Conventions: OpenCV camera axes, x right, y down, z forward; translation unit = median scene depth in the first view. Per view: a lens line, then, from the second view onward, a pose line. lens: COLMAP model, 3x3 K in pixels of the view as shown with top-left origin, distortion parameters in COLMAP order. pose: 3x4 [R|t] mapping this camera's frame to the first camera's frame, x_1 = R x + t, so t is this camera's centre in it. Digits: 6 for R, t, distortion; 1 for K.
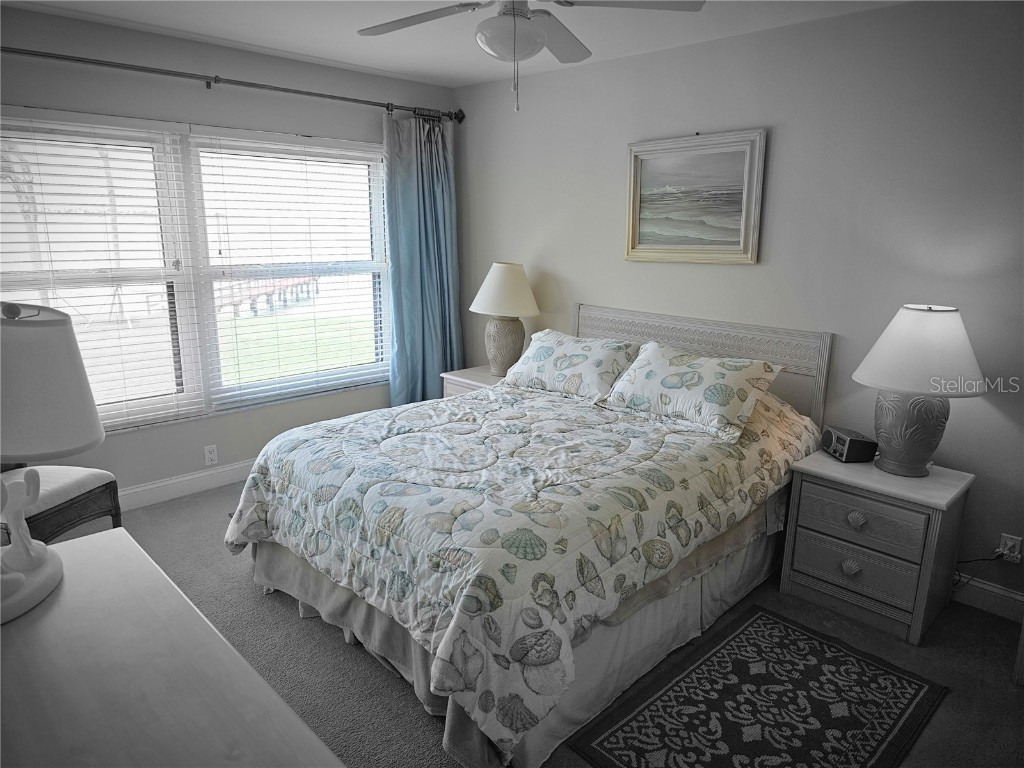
lens RADIAL K [[685.4, 0, 507.9], [0, 685.4, 388.0], [0, 0, 1]] dist [0.064567, -0.051222]
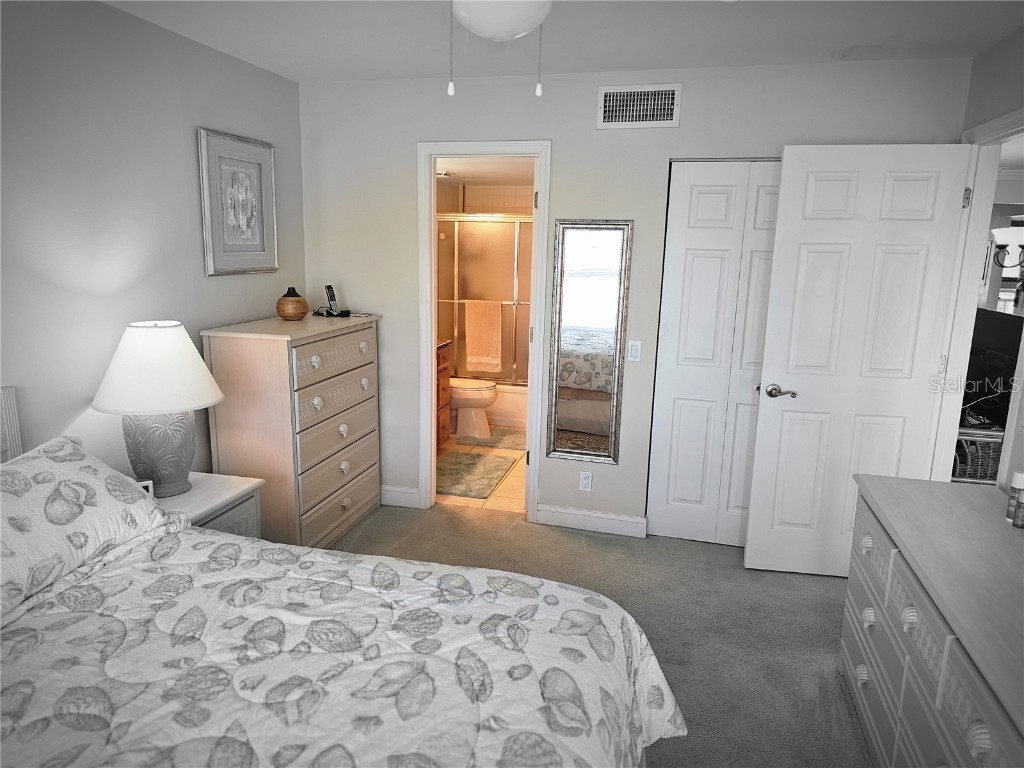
lens RADIAL K [[685.4, 0, 511.9], [0, 685.4, 381.6], [0, 0, 1]] dist [0.064567, -0.051222]
pose [[-0.525161, -0.190564, 0.829392, -0.471996], [0.173518, 0.930153, 0.323584, -0.259202], [-0.833125, 0.313849, -0.455414, 1.009530]]
